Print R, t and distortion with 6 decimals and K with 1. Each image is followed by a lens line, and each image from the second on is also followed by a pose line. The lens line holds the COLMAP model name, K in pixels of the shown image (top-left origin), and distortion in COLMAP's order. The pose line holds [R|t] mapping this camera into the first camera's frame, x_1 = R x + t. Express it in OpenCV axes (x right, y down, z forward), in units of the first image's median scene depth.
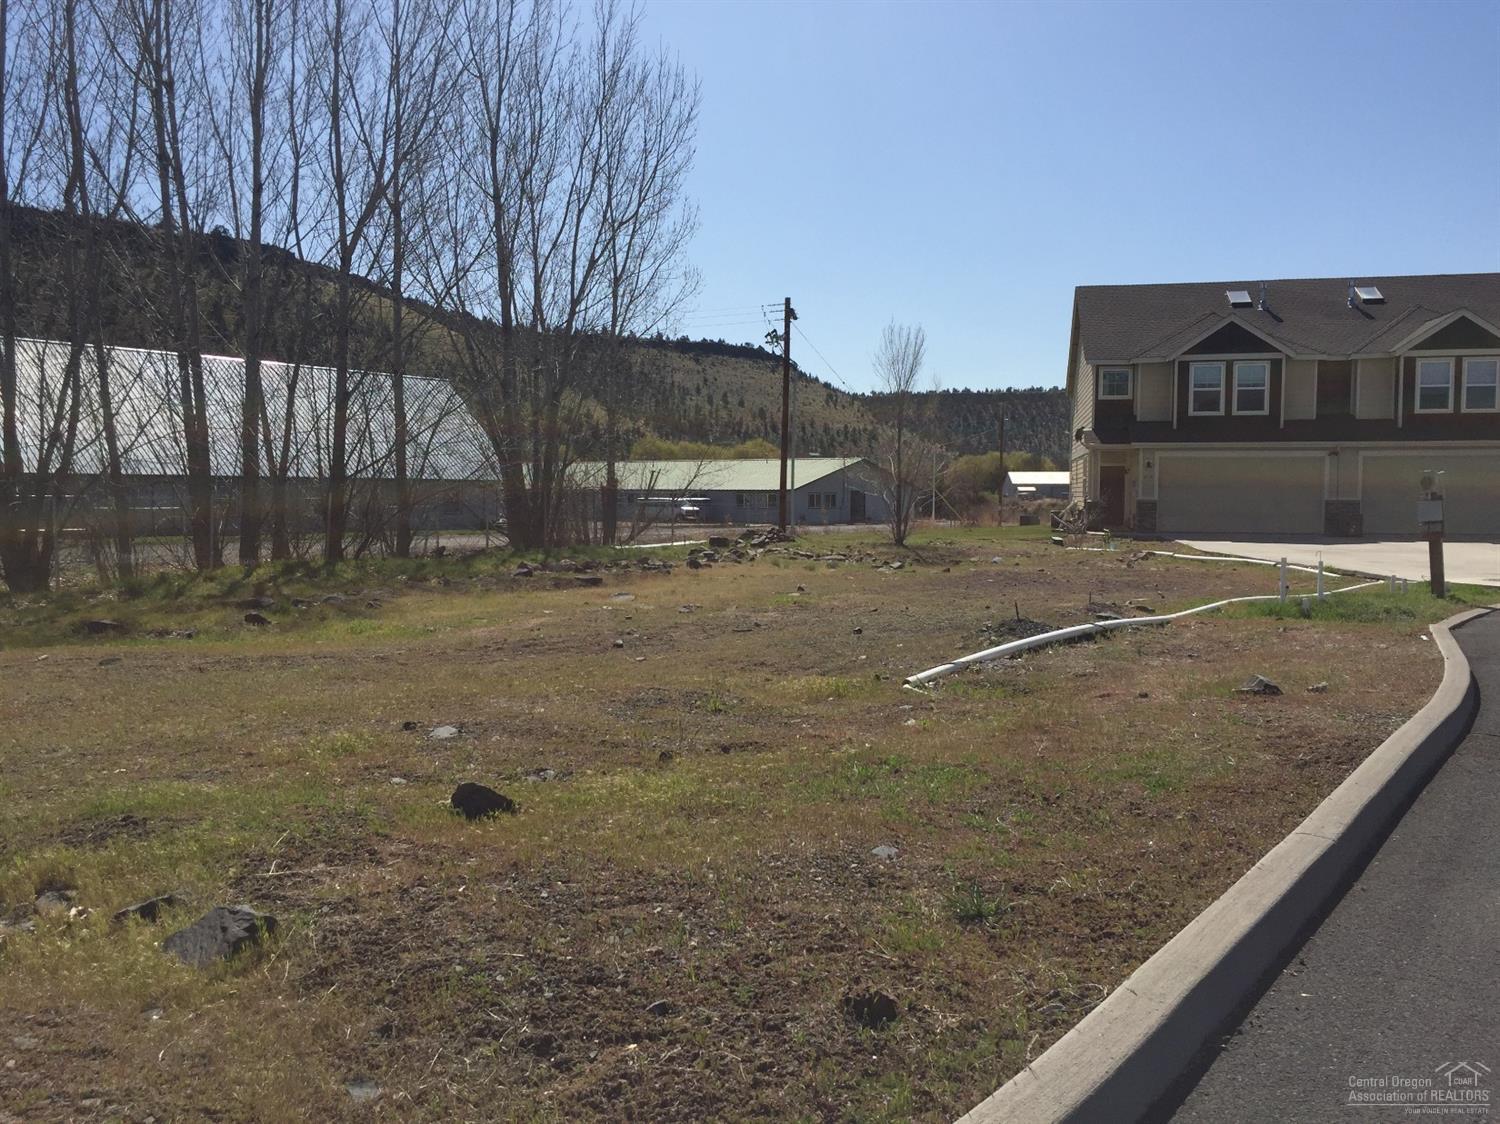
lens RADIAL K [[1259.4, 0, 750.3], [0, 1259.4, 548.3], [0, 0, 1]] dist [0.055303, -0.060653]
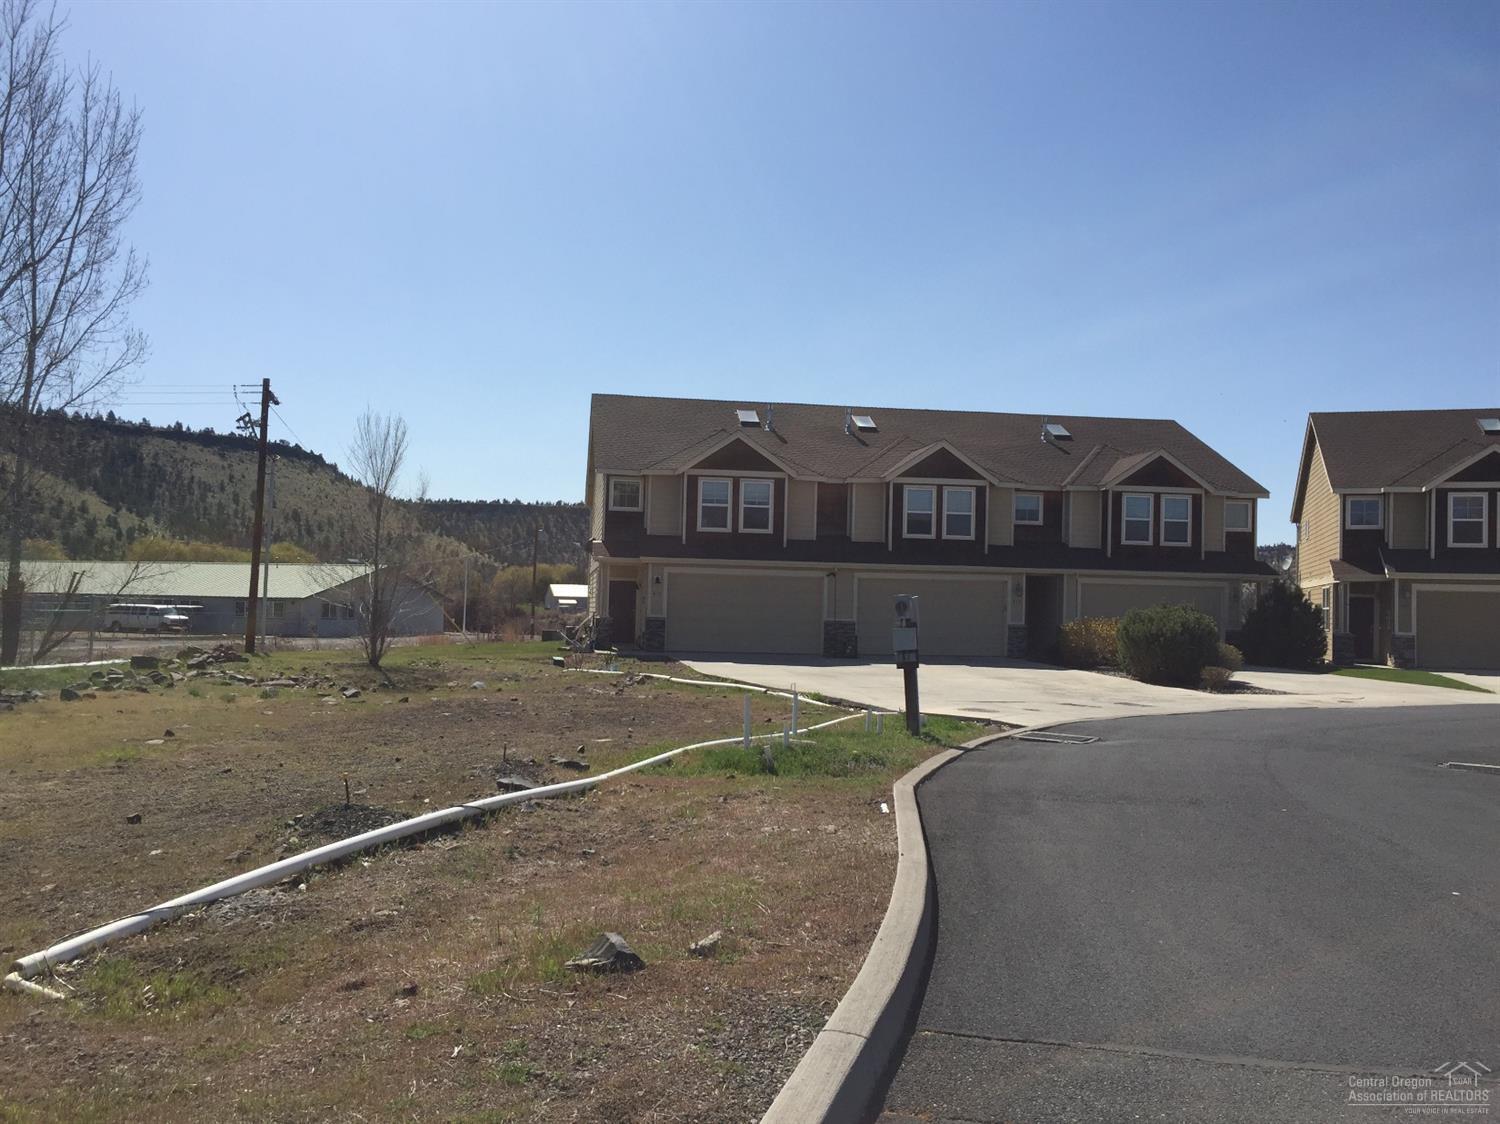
lens RADIAL K [[1259.4, 0, 752.3], [0, 1259.4, 553.6], [0, 0, 1]] dist [0.055303, -0.060653]
pose [[0.937852, 0.032187, 0.345541, 0.053998], [-0.003118, 0.996431, -0.084355, -0.006339], [-0.347022, 0.078035, 0.934605, 0.086620]]
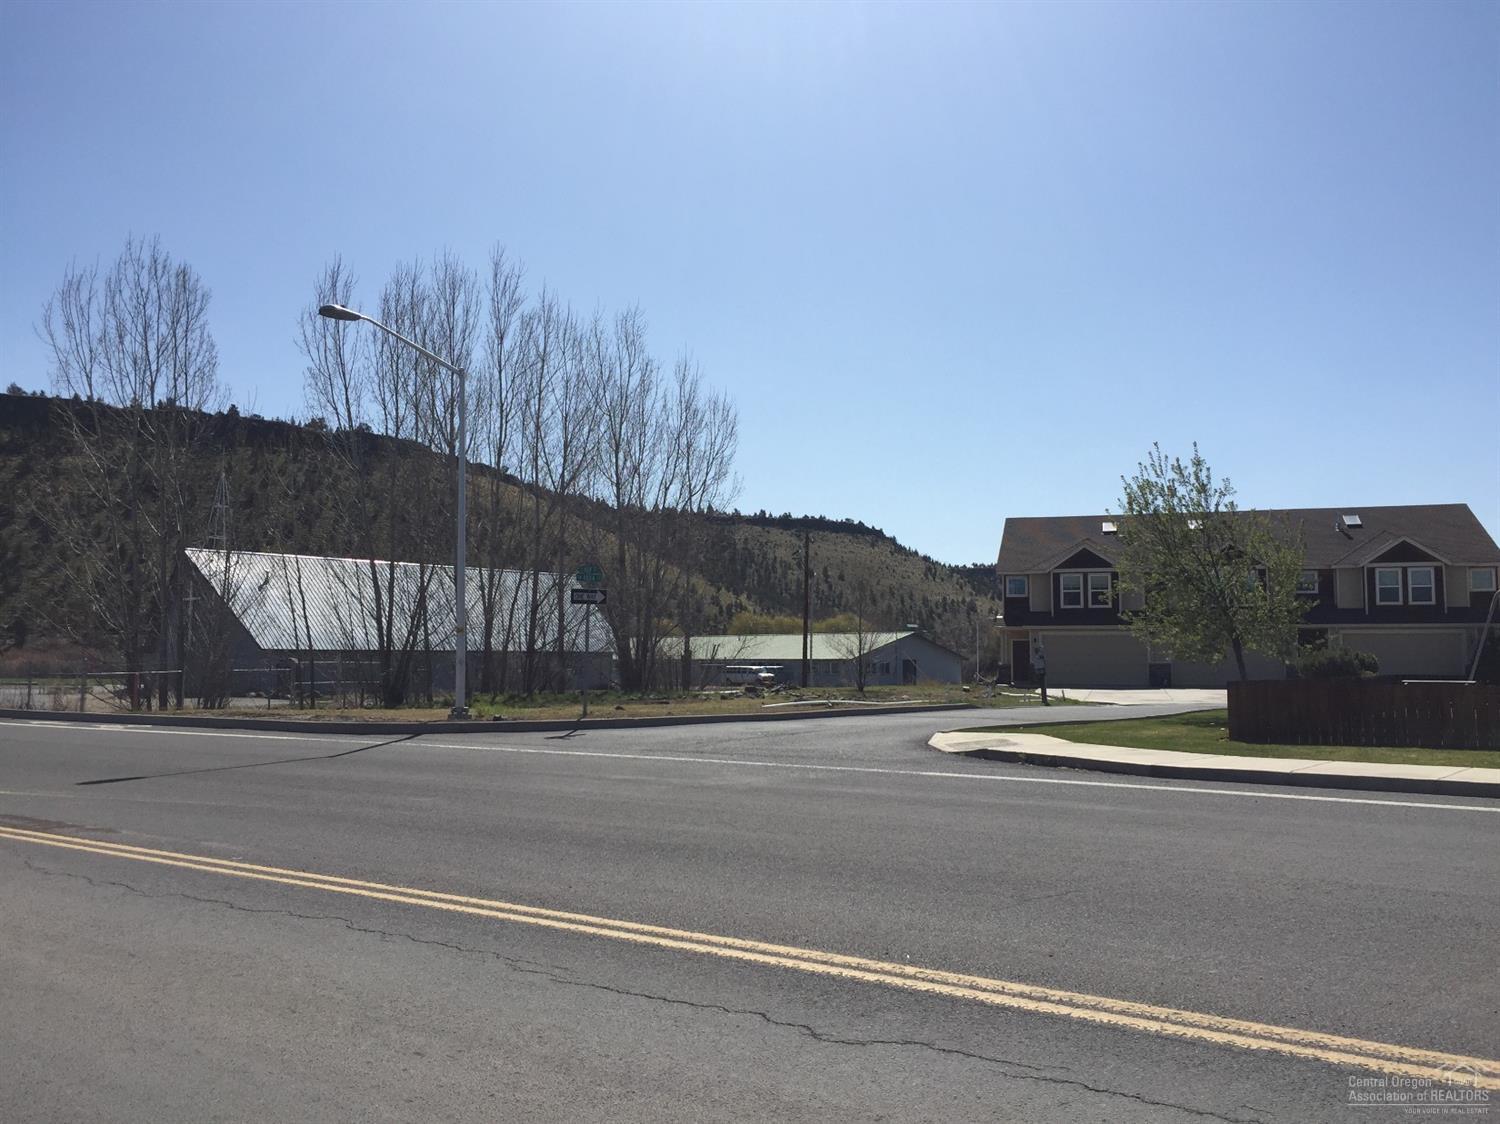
lens RADIAL K [[1259.4, 0, 750.9], [0, 1259.4, 548.1], [0, 0, 1]] dist [0.055303, -0.060653]
pose [[0.996463, -0.011011, -0.083306, 0.103856], [-0.000397, 0.990750, -0.135702, 0.031714], [0.084029, 0.135255, 0.987241, -0.567984]]
